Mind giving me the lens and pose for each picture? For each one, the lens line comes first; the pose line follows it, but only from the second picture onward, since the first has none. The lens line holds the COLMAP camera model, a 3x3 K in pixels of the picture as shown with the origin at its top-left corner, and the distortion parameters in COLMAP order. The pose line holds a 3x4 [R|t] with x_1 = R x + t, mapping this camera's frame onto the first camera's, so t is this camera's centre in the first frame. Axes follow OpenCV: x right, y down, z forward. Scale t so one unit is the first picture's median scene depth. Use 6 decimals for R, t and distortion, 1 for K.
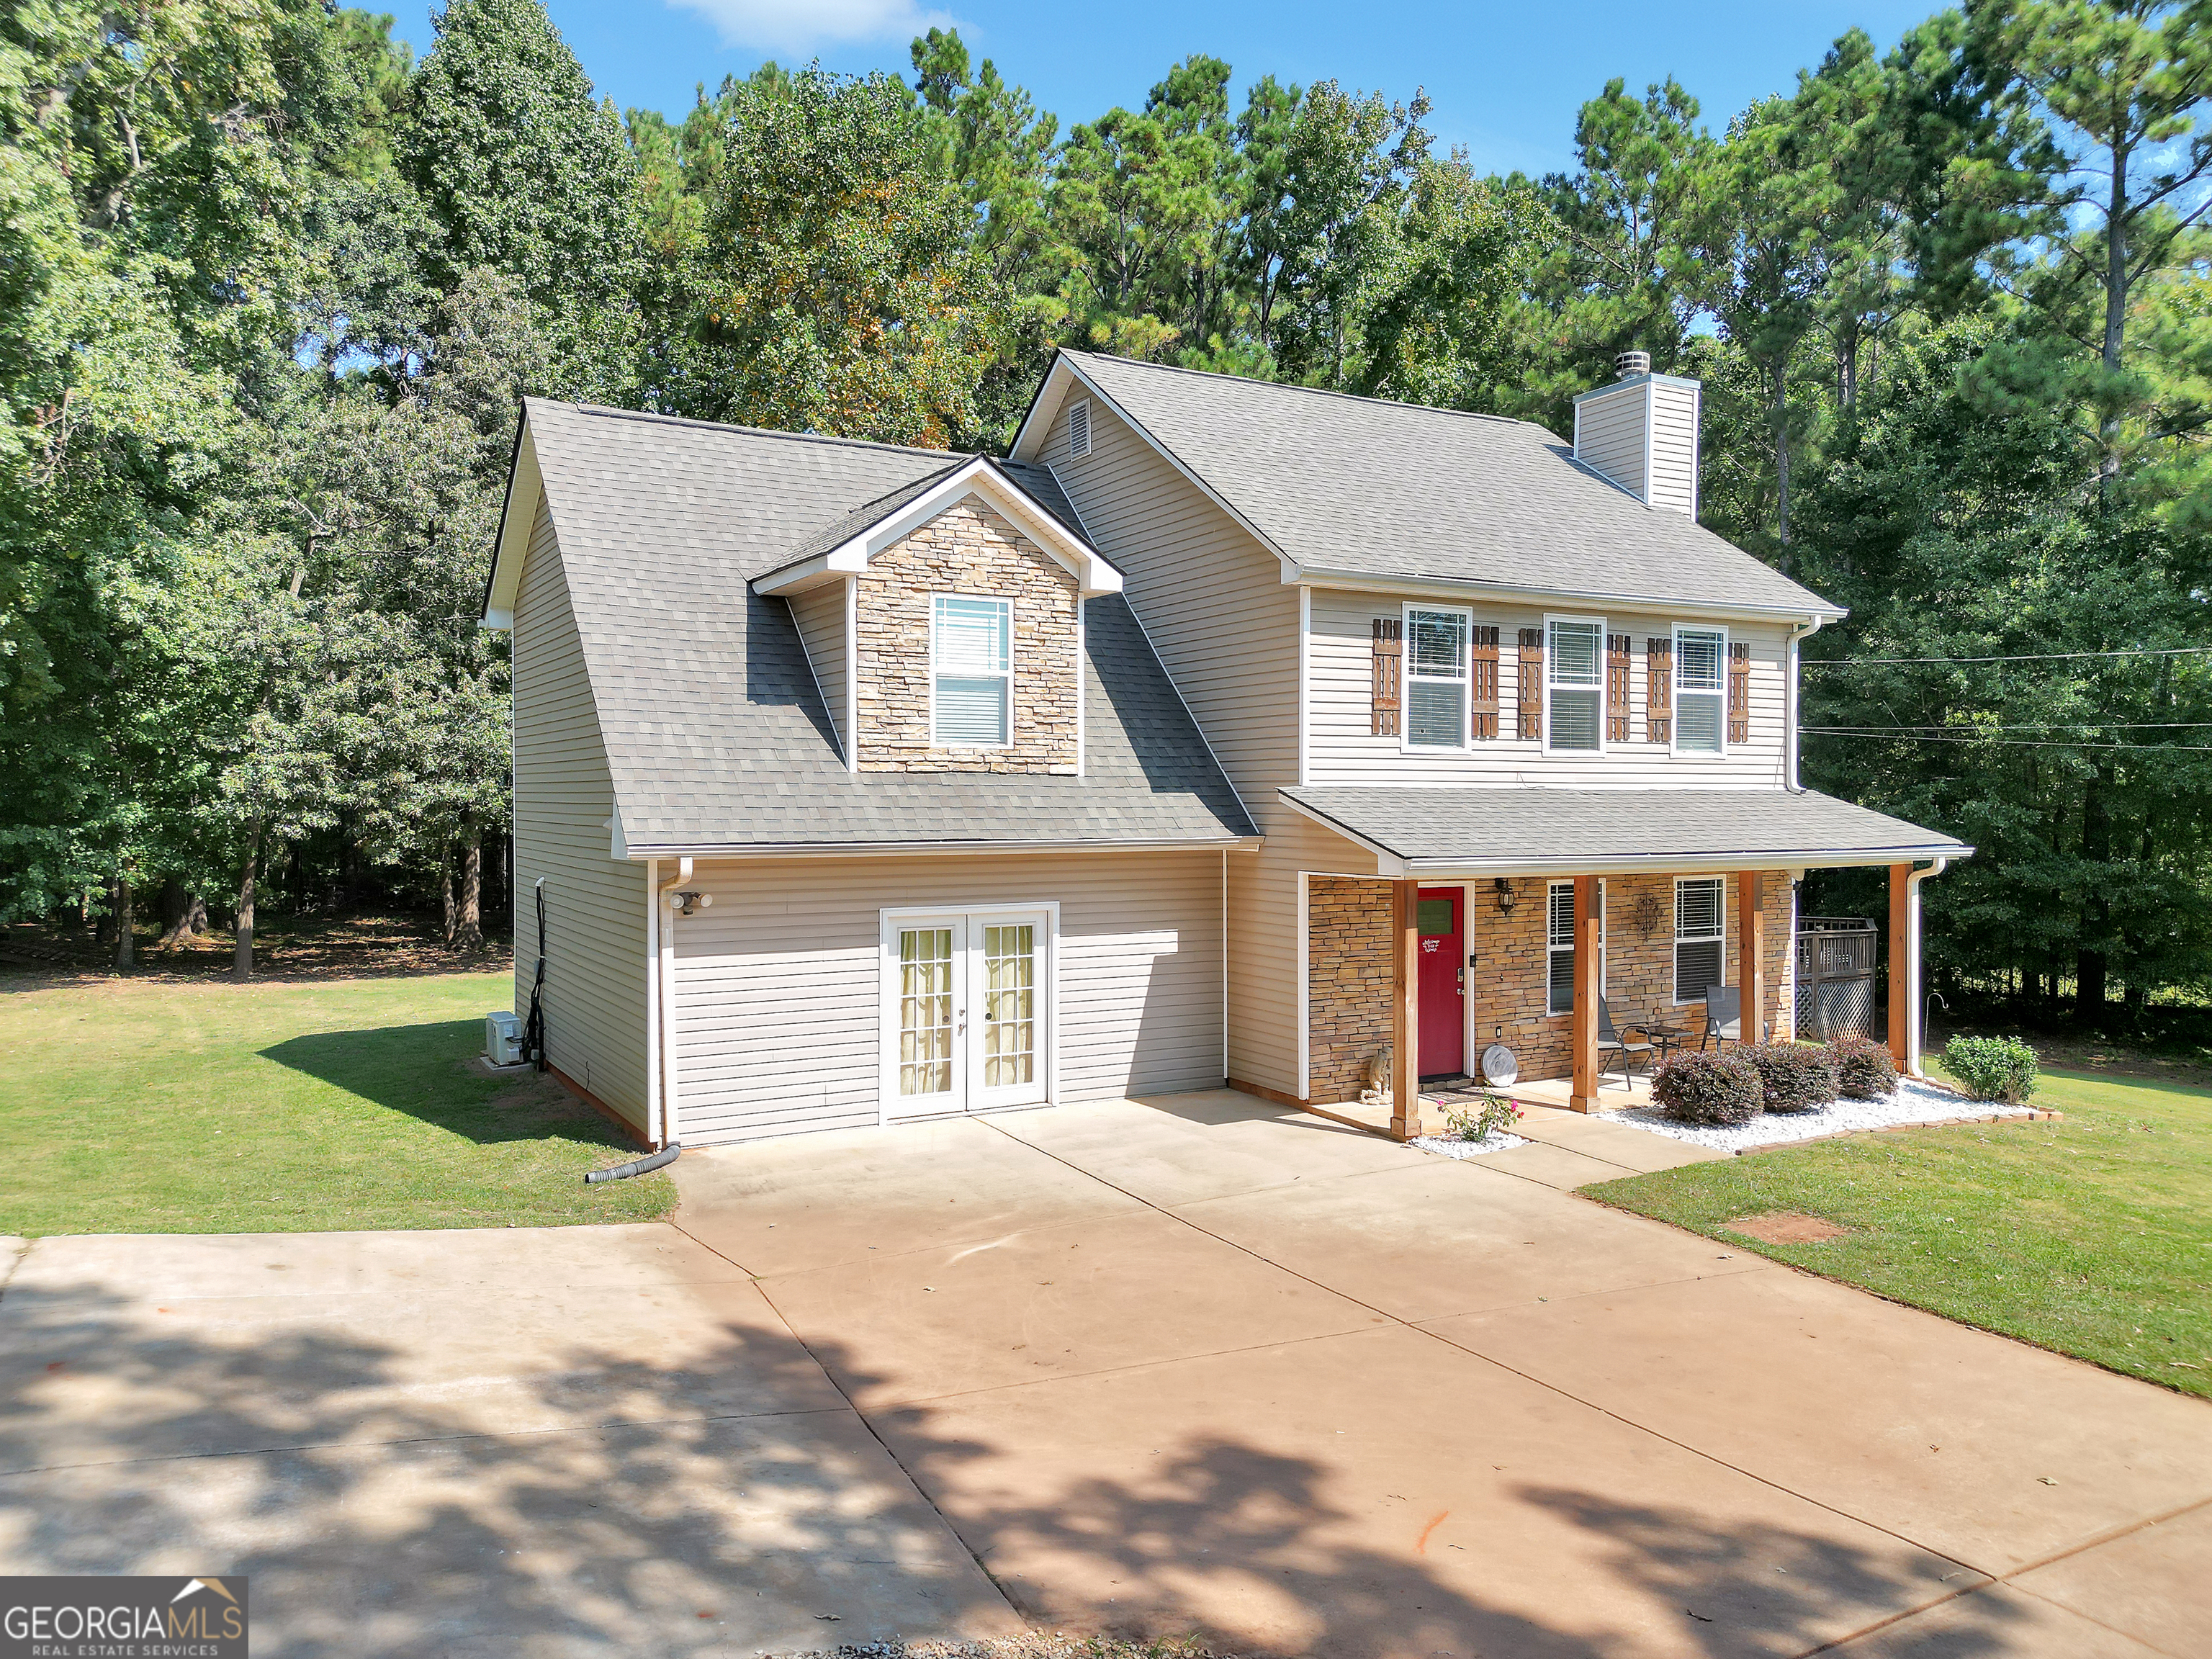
lens RADIAL K [[1552.3, 0, 1106.0], [0, 1552.3, 829.5], [0, 0, 1]] dist [0.099732, -0.111471]
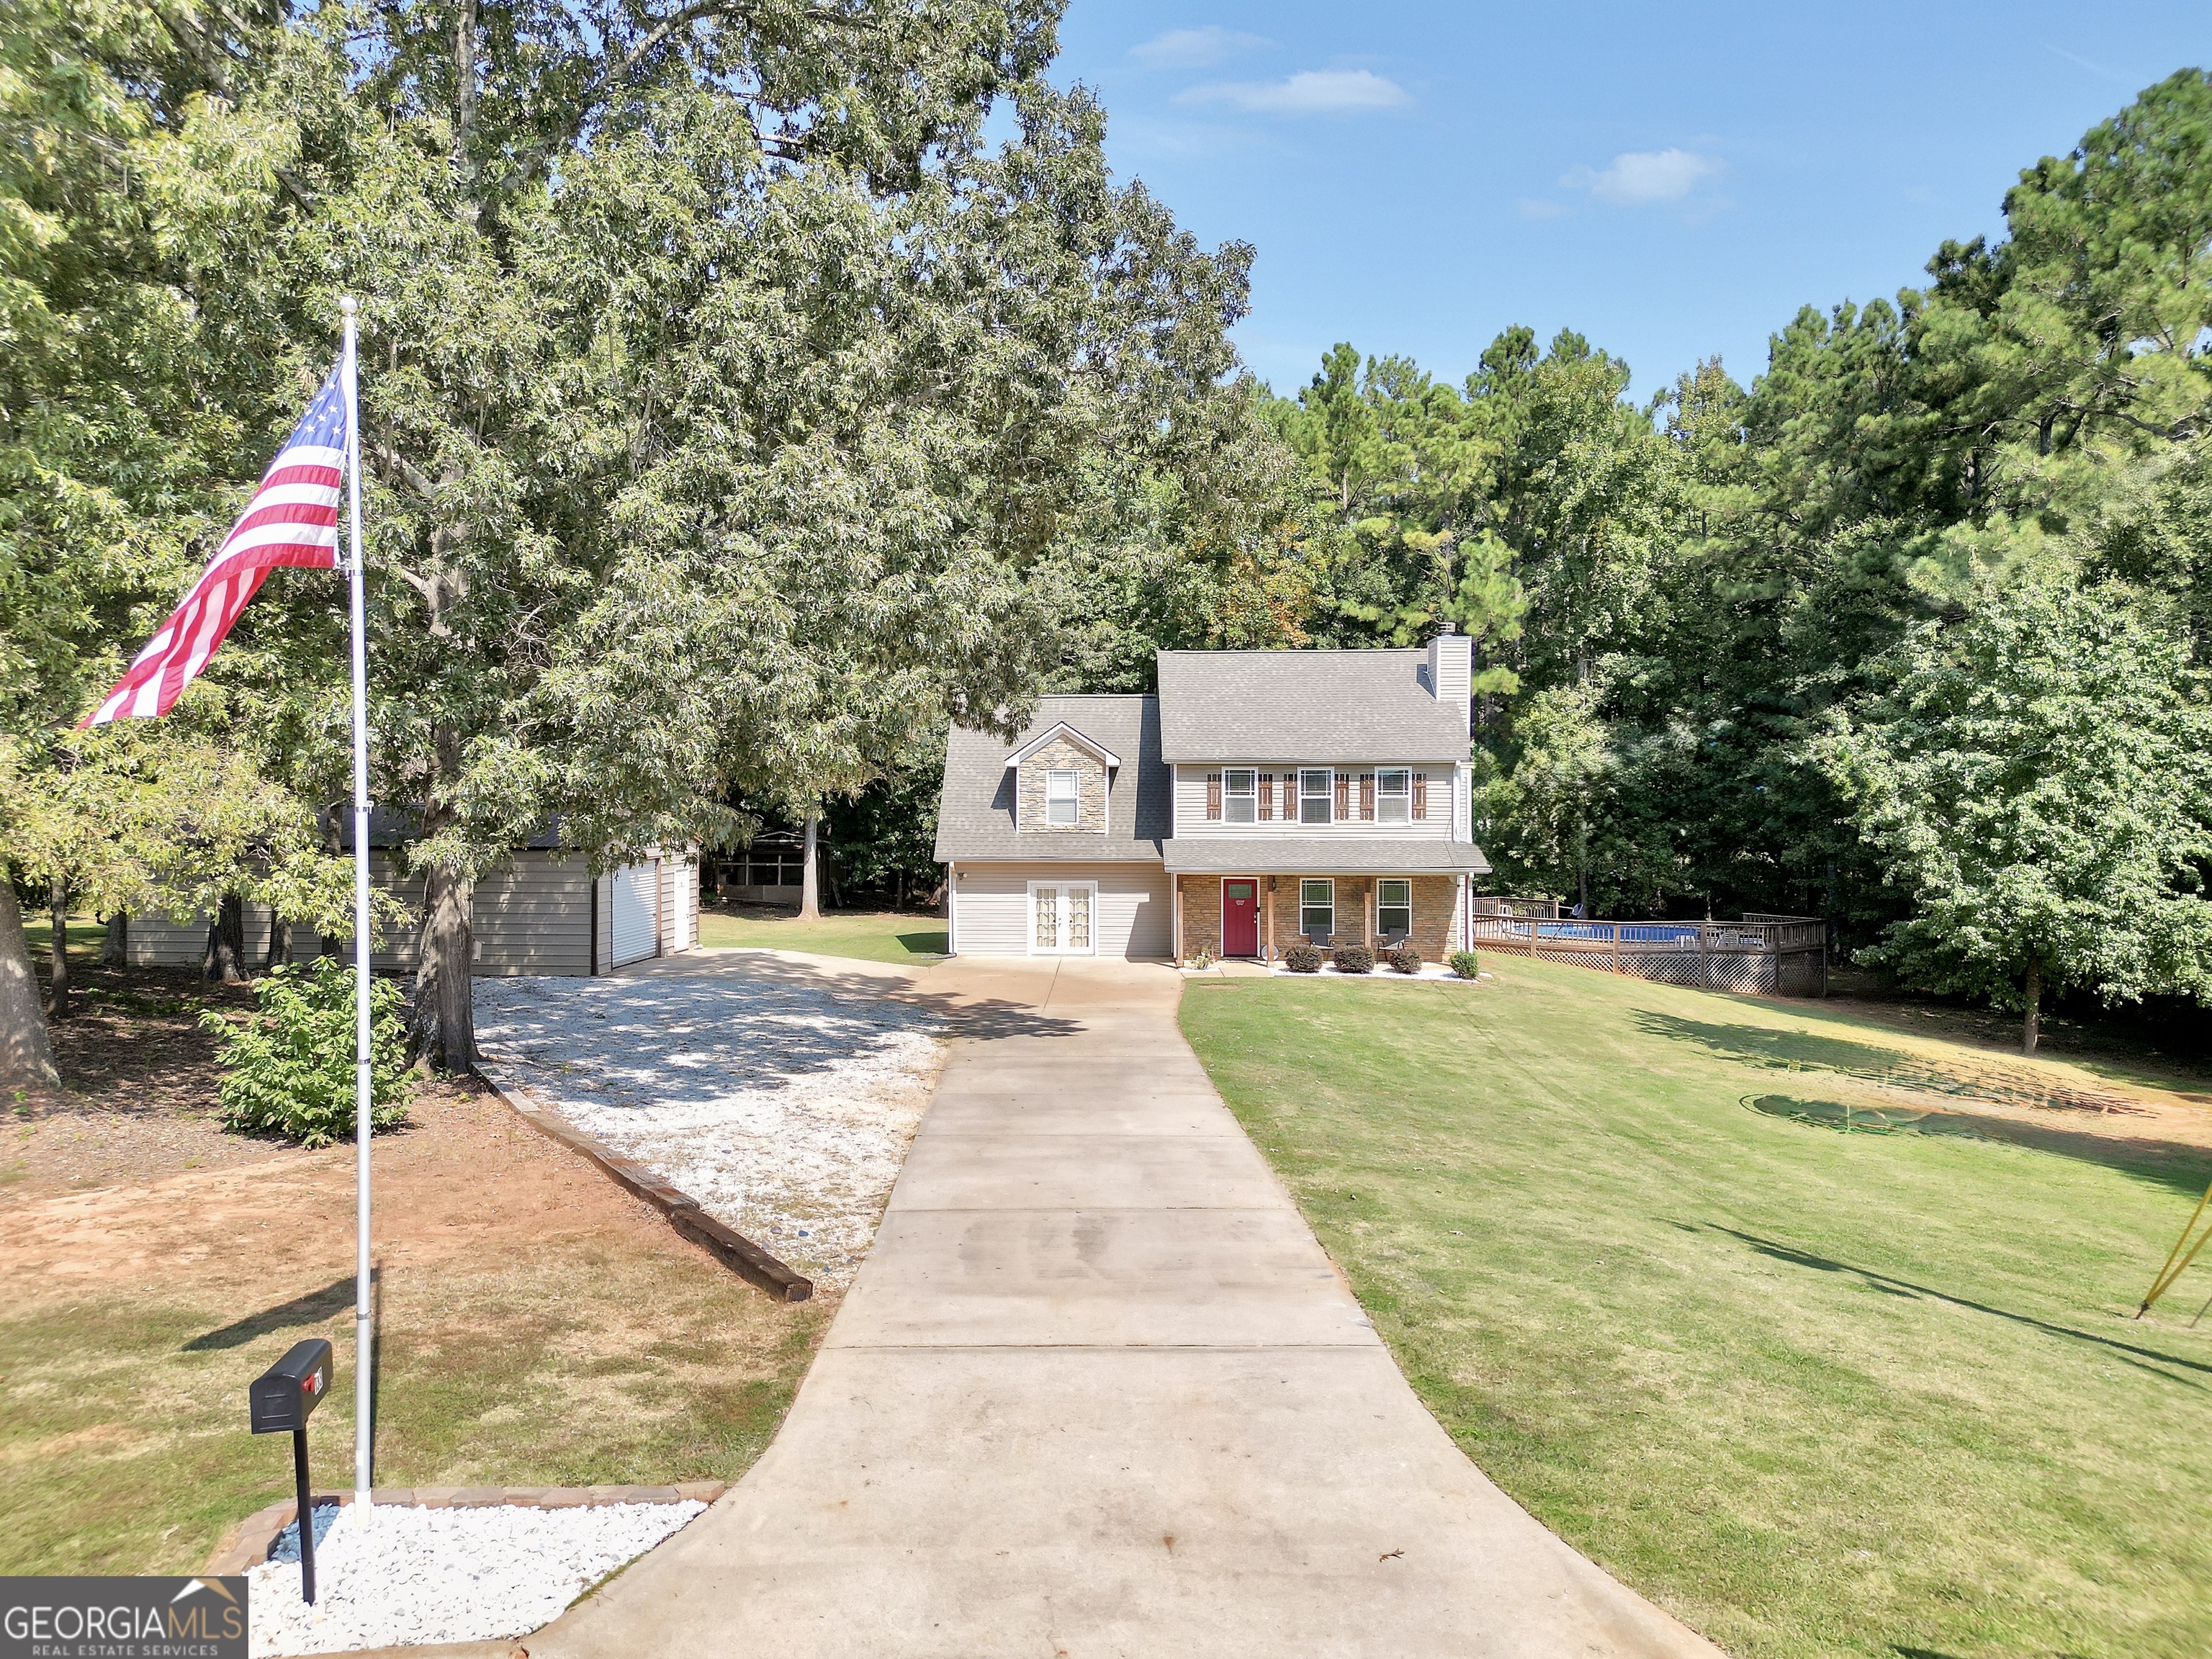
lens RADIAL K [[1567.6, 0, 1045.7], [0, 1567.6, 827.8], [0, 0, 1]] dist [0.087339, -0.000658]
pose [[0.845108, 0.007593, -0.534541, 1.336625], [-0.010762, 0.999938, -0.002811, -0.036216], [0.534487, 0.008129, 0.845138, -1.338694]]
